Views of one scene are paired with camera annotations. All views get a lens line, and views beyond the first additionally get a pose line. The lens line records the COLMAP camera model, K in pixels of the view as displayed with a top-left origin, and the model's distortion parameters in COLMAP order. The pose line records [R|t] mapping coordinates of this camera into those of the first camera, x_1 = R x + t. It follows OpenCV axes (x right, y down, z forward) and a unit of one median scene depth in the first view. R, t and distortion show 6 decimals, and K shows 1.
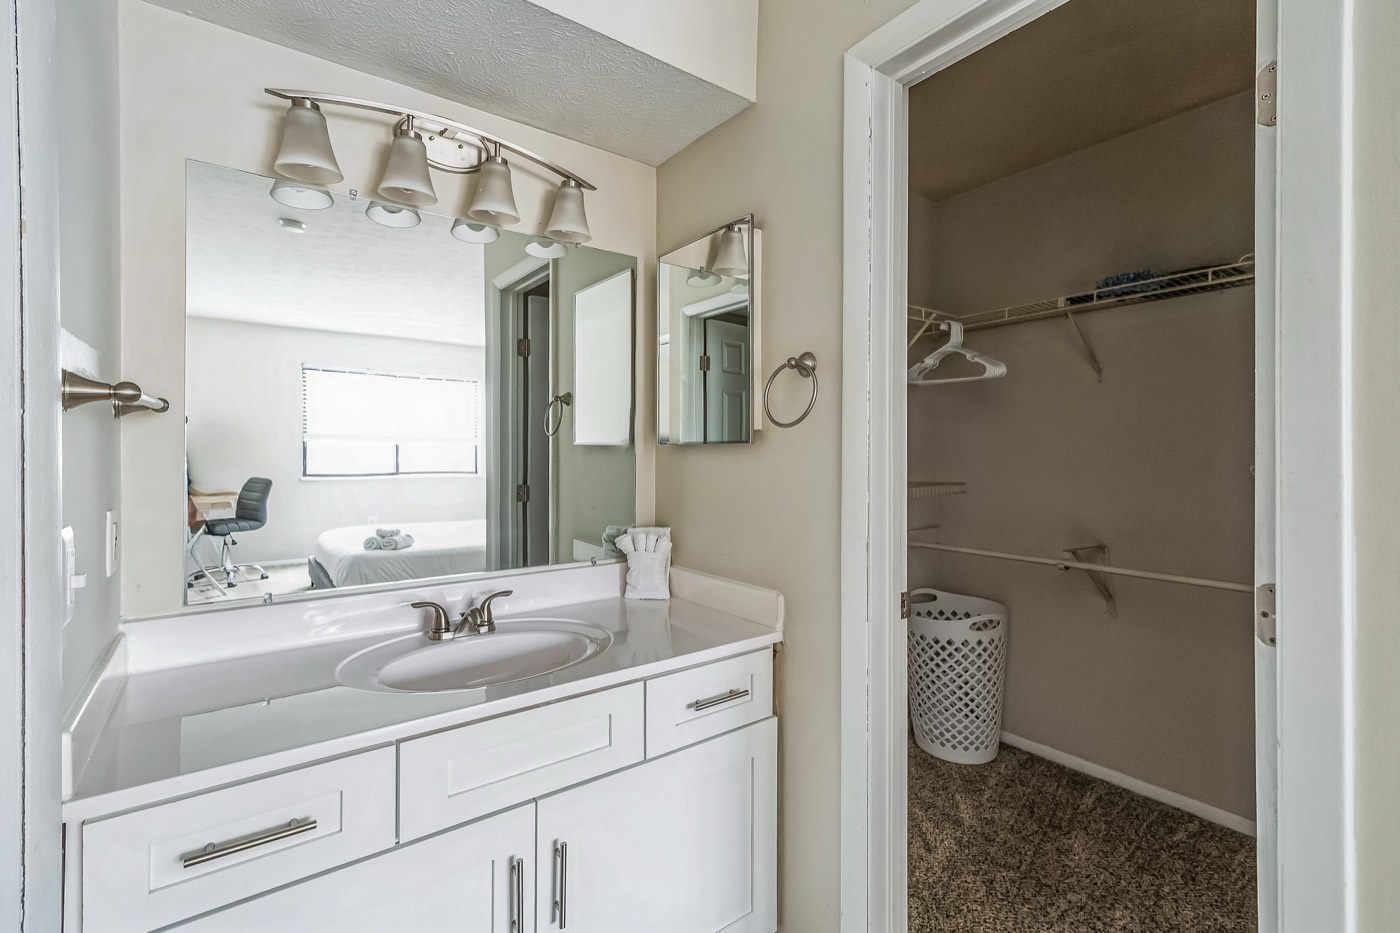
lens RADIAL K [[636.3, 0, 700.9], [0, 636.3, 459.5], [0, 0, 1]] dist [-0.003908, -0.000031]
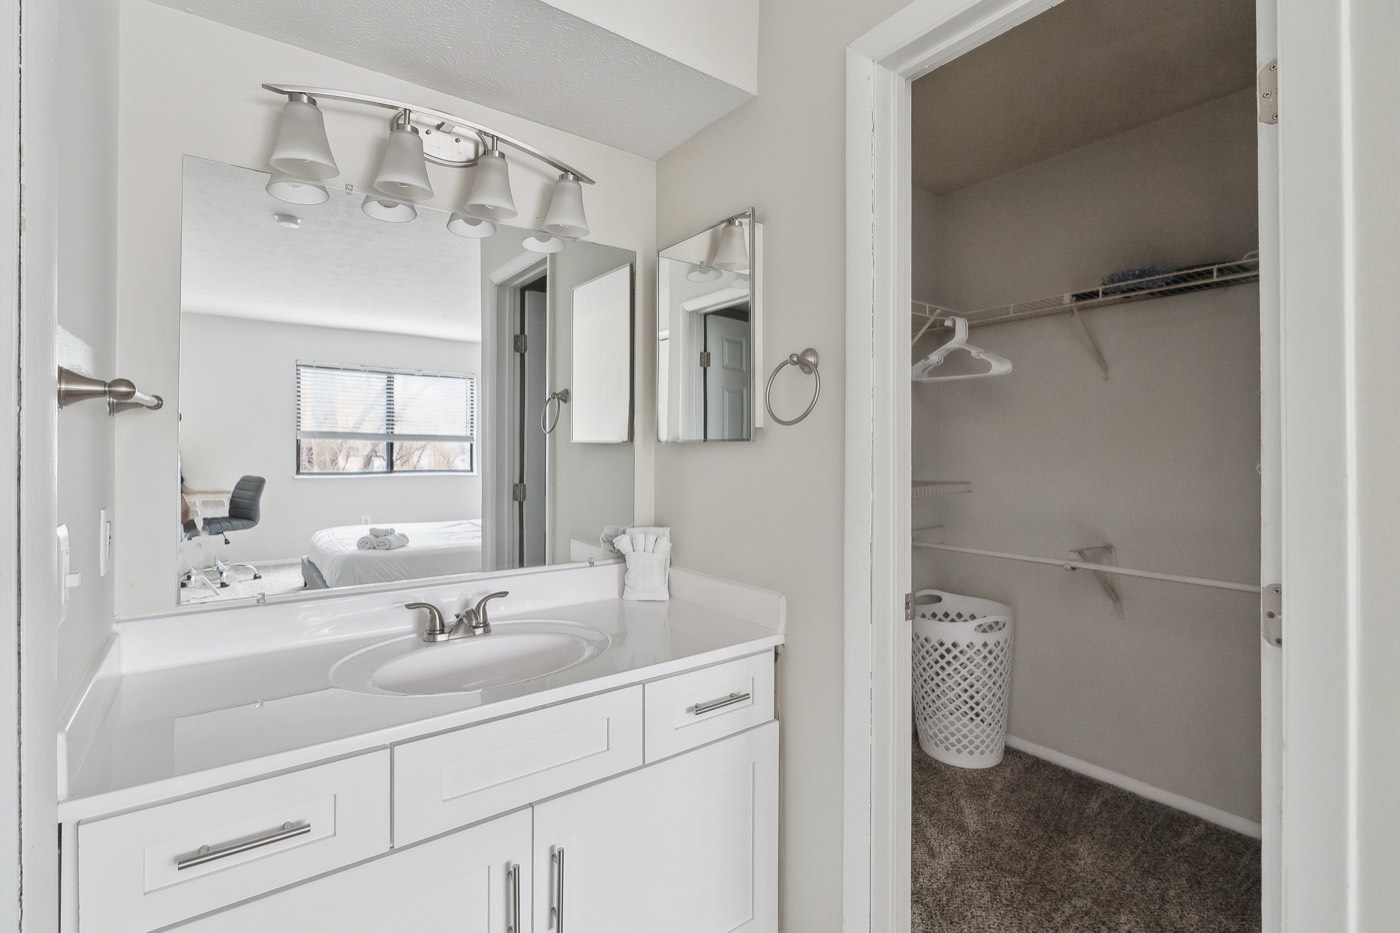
lens RADIAL K [[636.3, 0, 700.2], [0, 636.3, 454.9], [0, 0, 1]] dist [-0.003908, -0.000031]
pose [[0.999999, 0.000750, -0.001009, -0.000340], [-0.000755, 0.999989, -0.004593, 0.000066], [0.001006, 0.004594, 0.999989, 0.015933]]
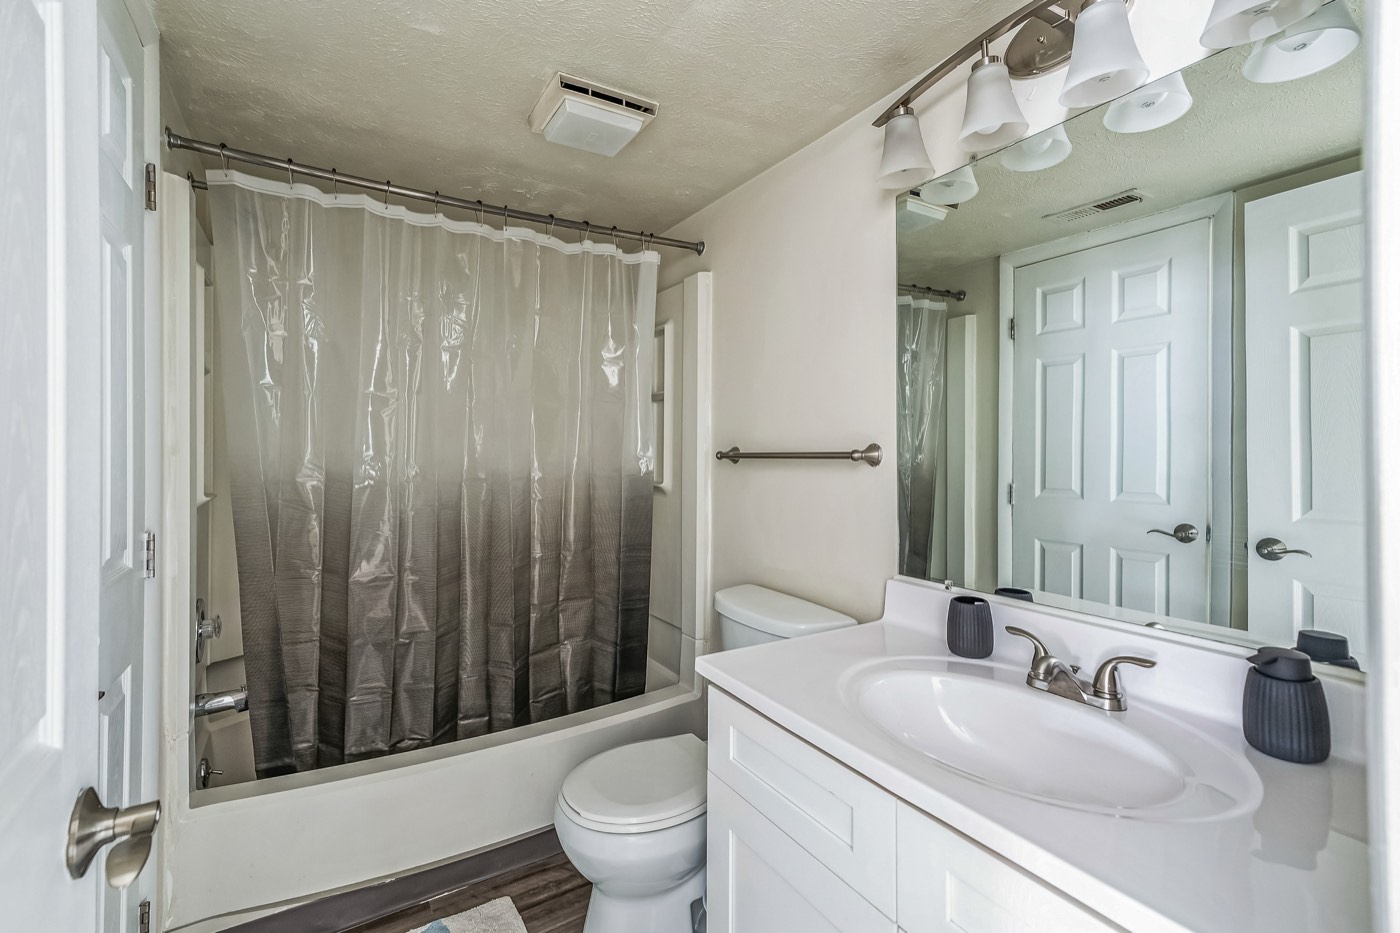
lens RADIAL K [[636.3, 0, 702.0], [0, 636.3, 460.2], [0, 0, 1]] dist [-0.003908, -0.000031]
pose [[-0.101791, 0.000921, -0.994805, 0.289173], [-0.005642, 0.999983, 0.001503, 0.009419], [0.994790, 0.005765, -0.101784, 0.502325]]
